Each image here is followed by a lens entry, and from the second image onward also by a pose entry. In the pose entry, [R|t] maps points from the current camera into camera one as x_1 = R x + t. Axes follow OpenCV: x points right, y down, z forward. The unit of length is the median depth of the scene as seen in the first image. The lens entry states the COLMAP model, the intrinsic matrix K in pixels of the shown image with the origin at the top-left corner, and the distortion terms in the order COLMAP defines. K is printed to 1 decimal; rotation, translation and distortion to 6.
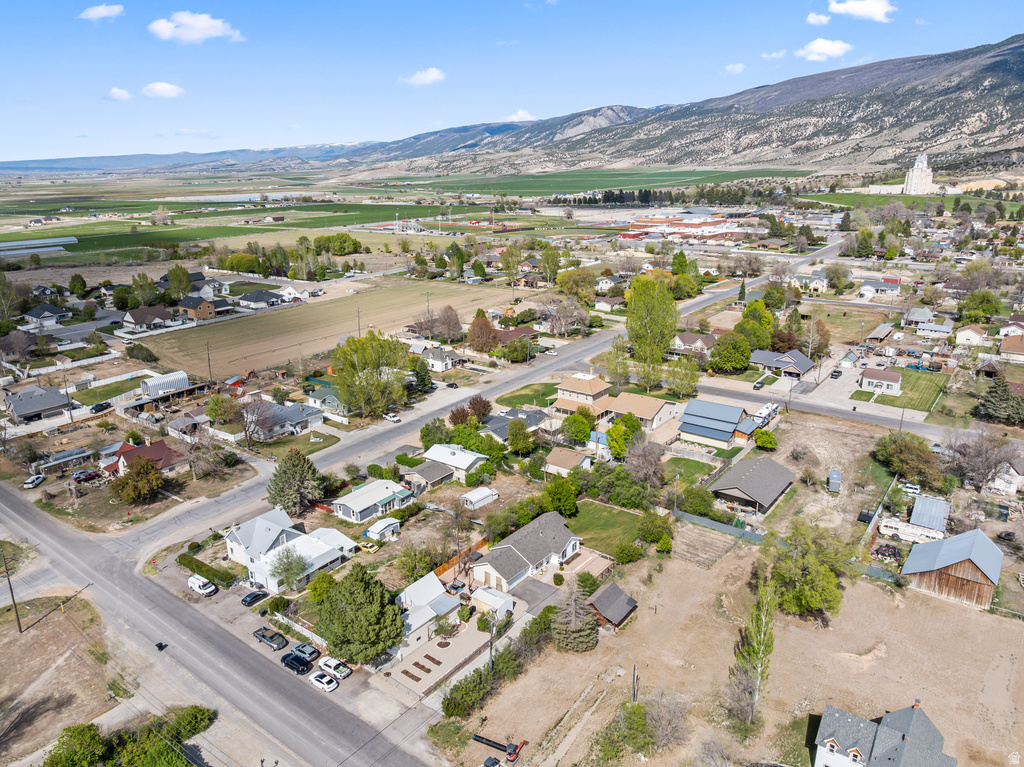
lens RADIAL K [[720.5, 0, 517.3], [0, 720.5, 379.5], [0, 0, 1]] dist [-0.039384, 0.004506]
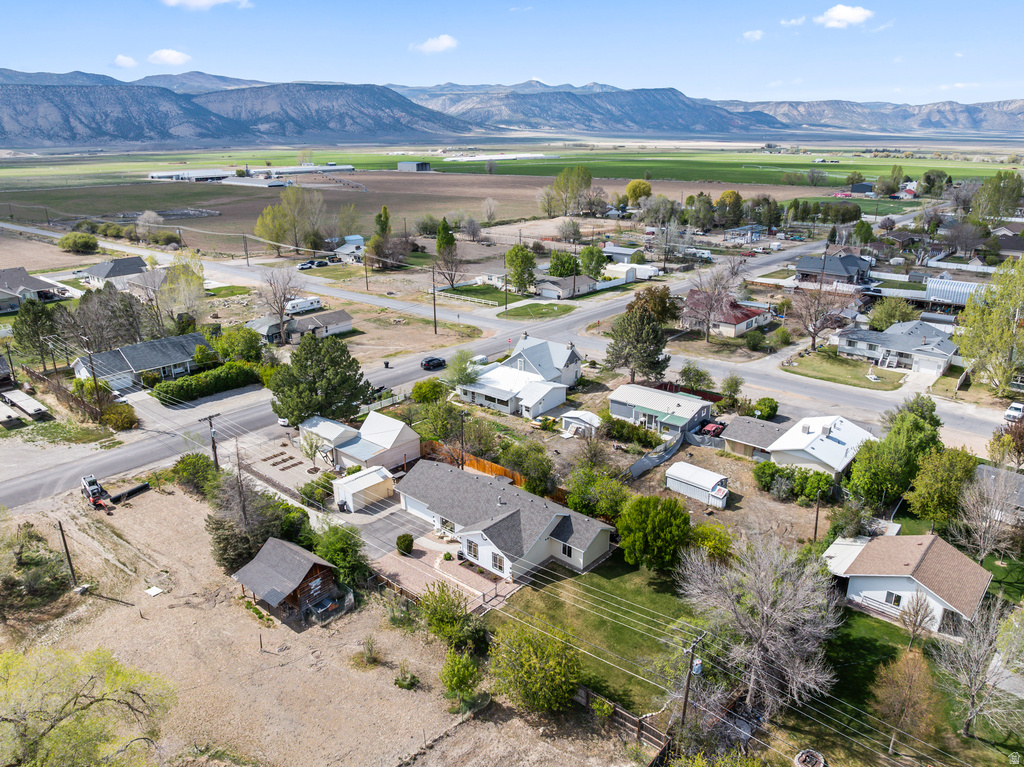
lens RADIAL K [[720.5, 0, 517.3], [0, 720.5, 379.5], [0, 0, 1]] dist [-0.039384, 0.004506]
pose [[-0.067092, 0.332168, -0.940831, 0.115096], [-0.285463, 0.897147, 0.337102, -0.013477], [0.956039, 0.291189, 0.034630, 0.212628]]
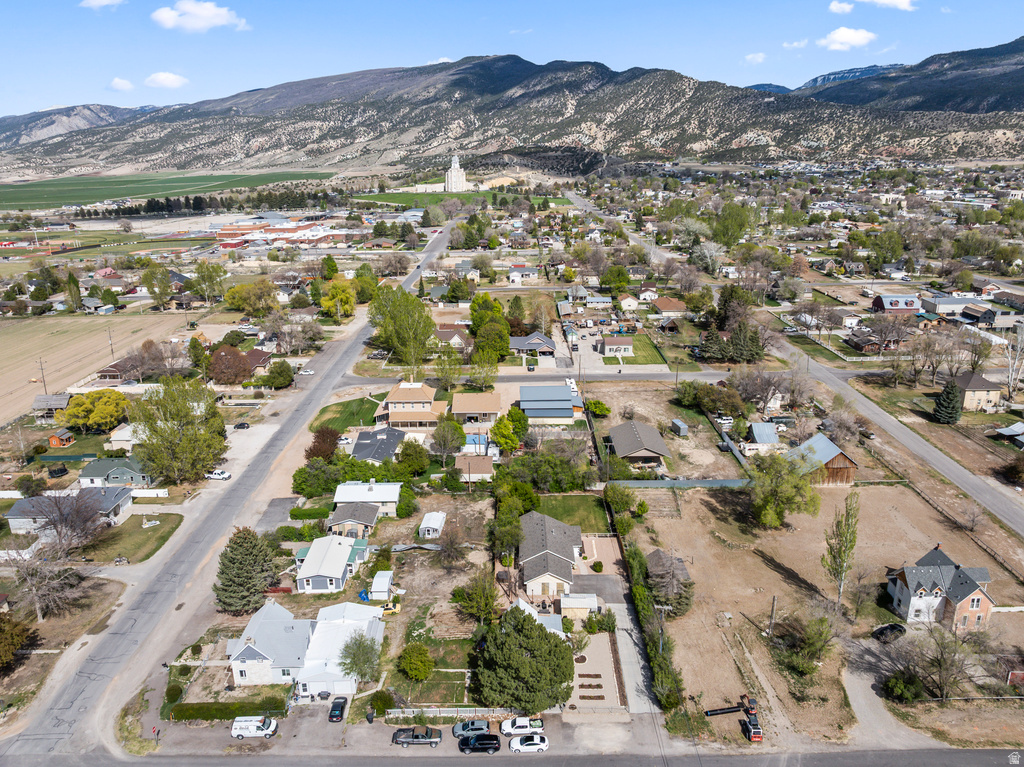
lens RADIAL K [[720.5, 0, 517.3], [0, 720.5, 379.5], [0, 0, 1]] dist [-0.039384, 0.004506]
pose [[0.798166, -0.172258, 0.577285, -0.121928], [0.174655, 0.983260, 0.051917, -0.012913], [-0.576564, 0.059388, 0.814891, 0.042365]]
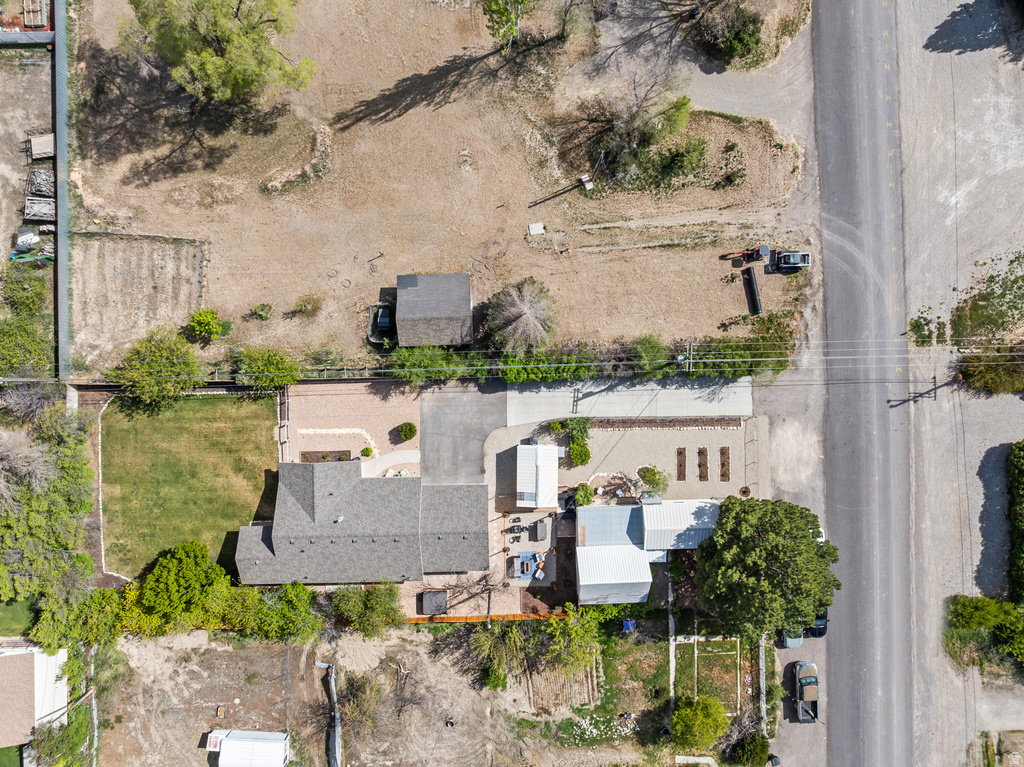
lens RADIAL K [[720.5, 0, 517.3], [0, 720.5, 379.5], [0, 0, 1]] dist [-0.039384, 0.004506]
pose [[-0.620936, -0.783829, 0.007039, 0.006450], [0.216445, -0.162820, 0.962622, -0.049908], [-0.753385, 0.599251, 0.270757, 0.156588]]
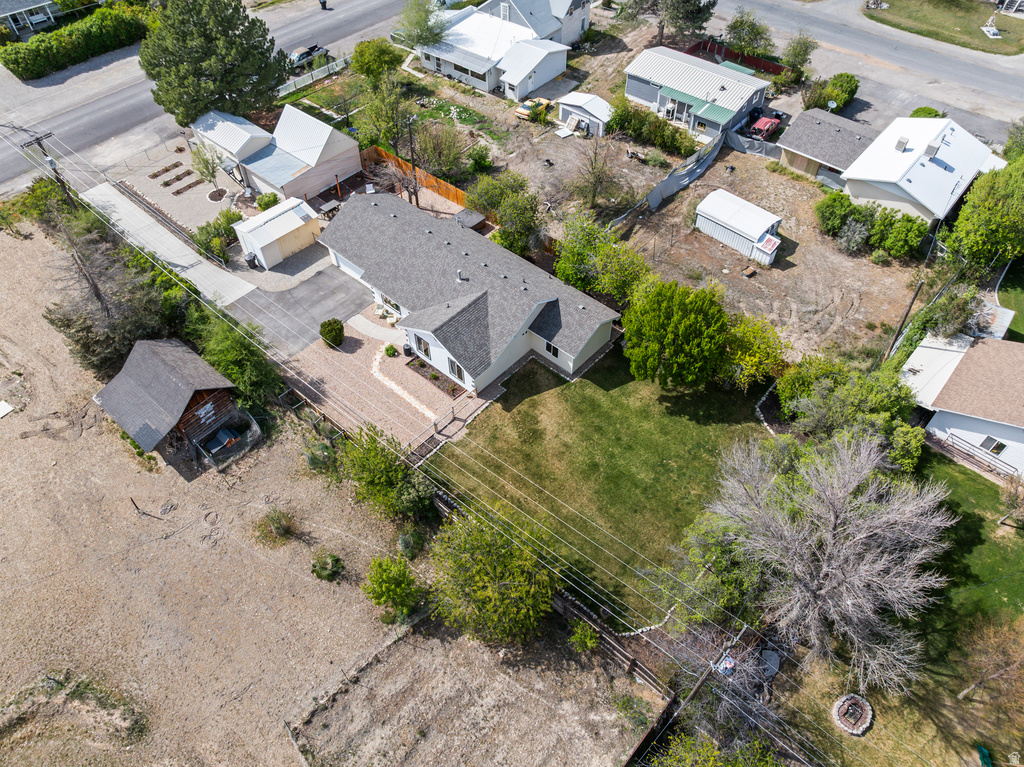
lens RADIAL K [[720.5, 0, 517.3], [0, 720.5, 379.5], [0, 0, 1]] dist [-0.039384, 0.004506]
pose [[-0.074201, 0.759919, -0.645769, 0.071846], [-0.284808, 0.604435, 0.744004, -0.011530], [0.955708, 0.239127, 0.171581, 0.214803]]
